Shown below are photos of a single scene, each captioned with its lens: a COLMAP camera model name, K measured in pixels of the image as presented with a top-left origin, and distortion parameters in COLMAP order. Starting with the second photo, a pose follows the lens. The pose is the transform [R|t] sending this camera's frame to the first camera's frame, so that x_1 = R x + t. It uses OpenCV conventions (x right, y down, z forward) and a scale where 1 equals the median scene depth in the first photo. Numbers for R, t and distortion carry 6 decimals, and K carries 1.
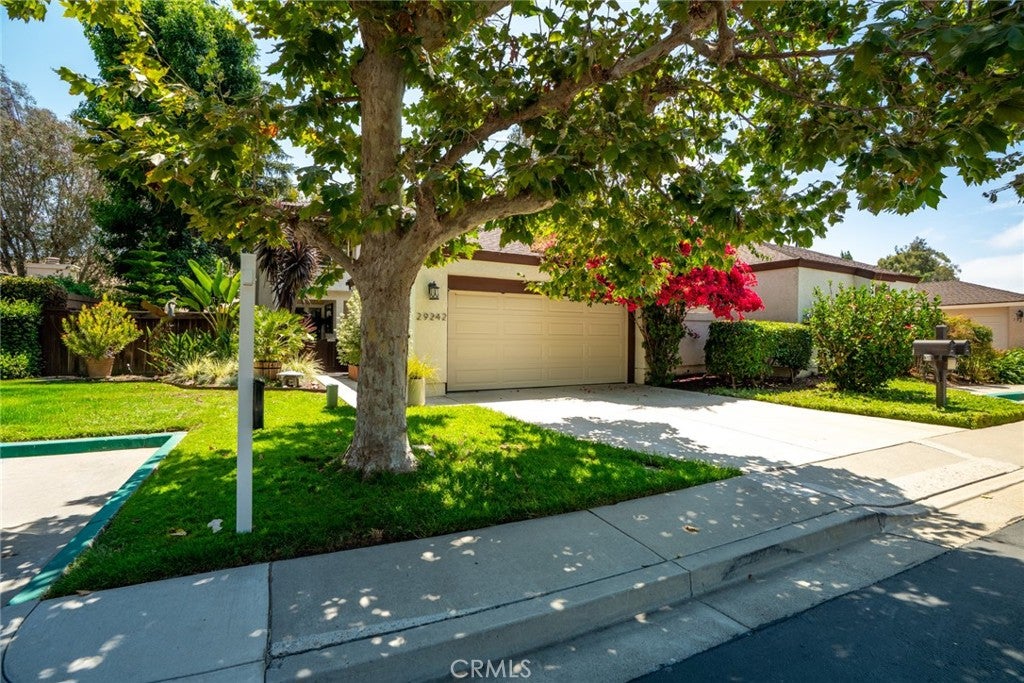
lens RADIAL K [[479.4, 0, 512.0], [0, 479.4, 341.5], [0, 0, 1]] dist [-0.071156, 0.029456]
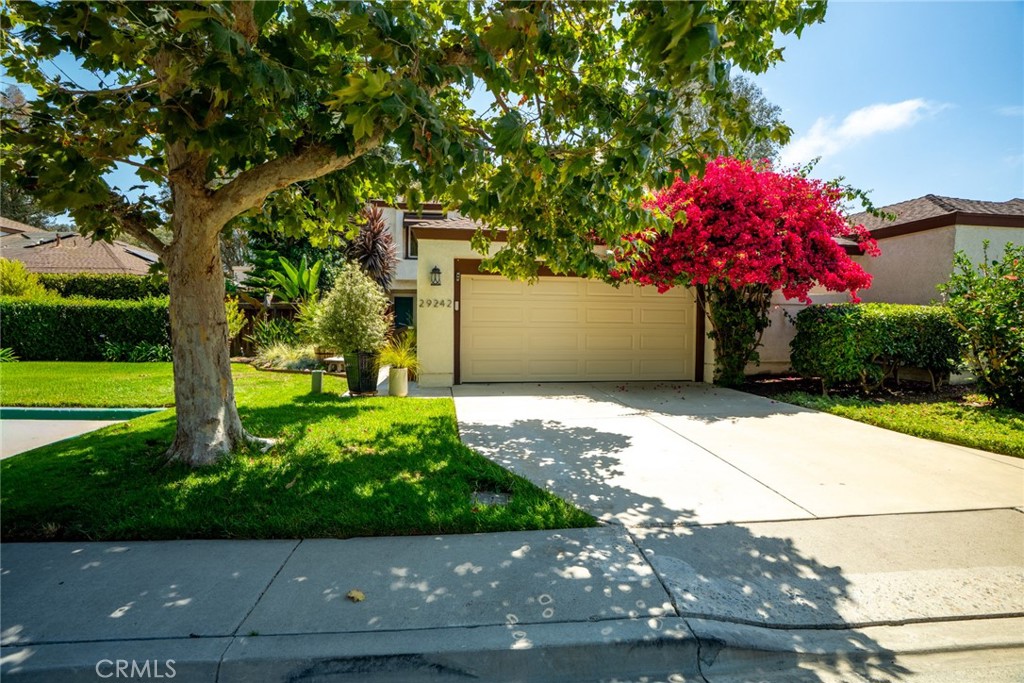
lens RADIAL K [[479.4, 0, 512.0], [0, 479.4, 341.5], [0, 0, 1]] dist [-0.071156, 0.029456]
pose [[0.934356, 0.013926, -0.356068, 0.339105], [-0.005390, 0.999674, 0.024954, -0.000621], [0.356299, -0.021396, 0.934127, 0.174935]]
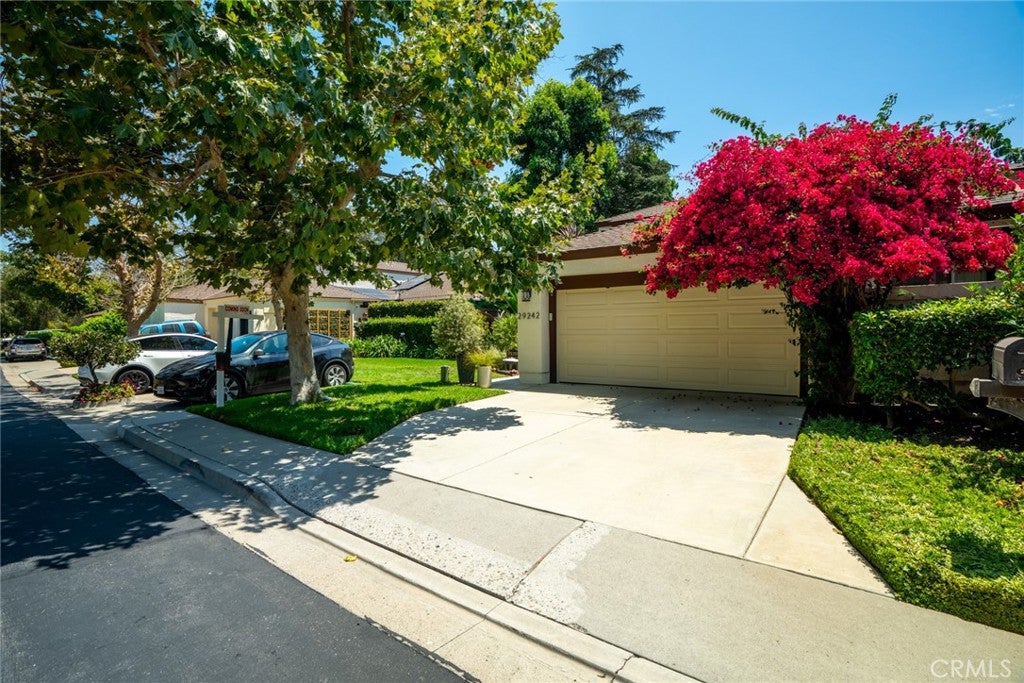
lens RADIAL K [[479.4, 0, 512.0], [0, 479.4, 341.5], [0, 0, 1]] dist [-0.071156, 0.029456]
pose [[0.442888, 0.011041, -0.896509, 0.928206], [-0.002786, 0.999936, 0.010939, -0.001043], [0.896573, -0.002347, 0.442890, 0.471058]]
